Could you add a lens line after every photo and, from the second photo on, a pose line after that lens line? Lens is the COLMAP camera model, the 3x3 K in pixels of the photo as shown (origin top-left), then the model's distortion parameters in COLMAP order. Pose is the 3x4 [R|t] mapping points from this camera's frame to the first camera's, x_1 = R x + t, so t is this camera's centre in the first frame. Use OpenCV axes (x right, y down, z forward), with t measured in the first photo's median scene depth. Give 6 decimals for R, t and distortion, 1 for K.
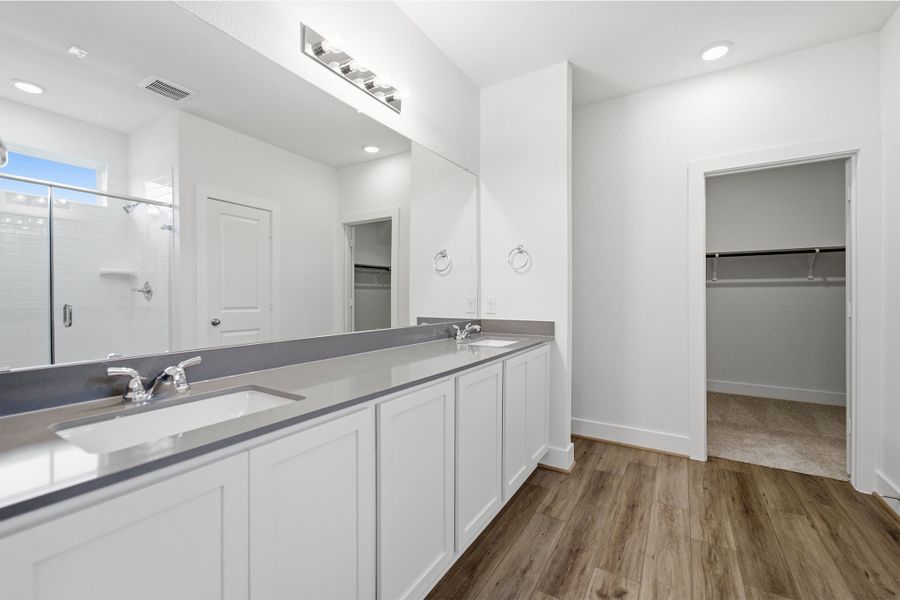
lens RADIAL K [[363.4, 0, 452.9], [0, 363.4, 299.8], [0, 0, 1]] dist [-0.000736, 0.000365]
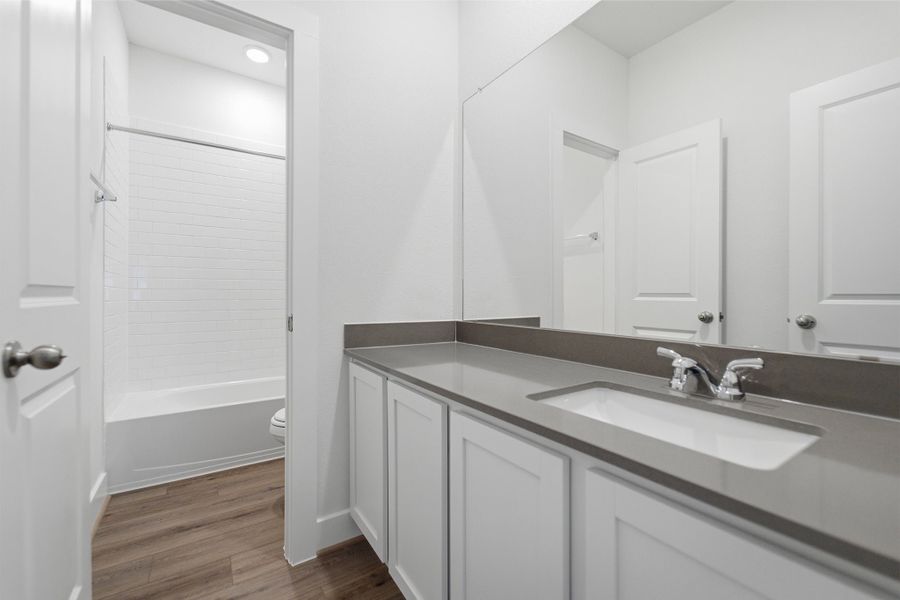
lens RADIAL K [[363.4, 0, 446.0], [0, 363.4, 296.8], [0, 0, 1]] dist [-0.000736, 0.000365]
pose [[-0.422884, 0.008760, -0.906141, 0.504737], [0.004787, 0.999961, 0.007433, 0.025616], [0.906171, -0.001194, -0.422910, 1.276132]]
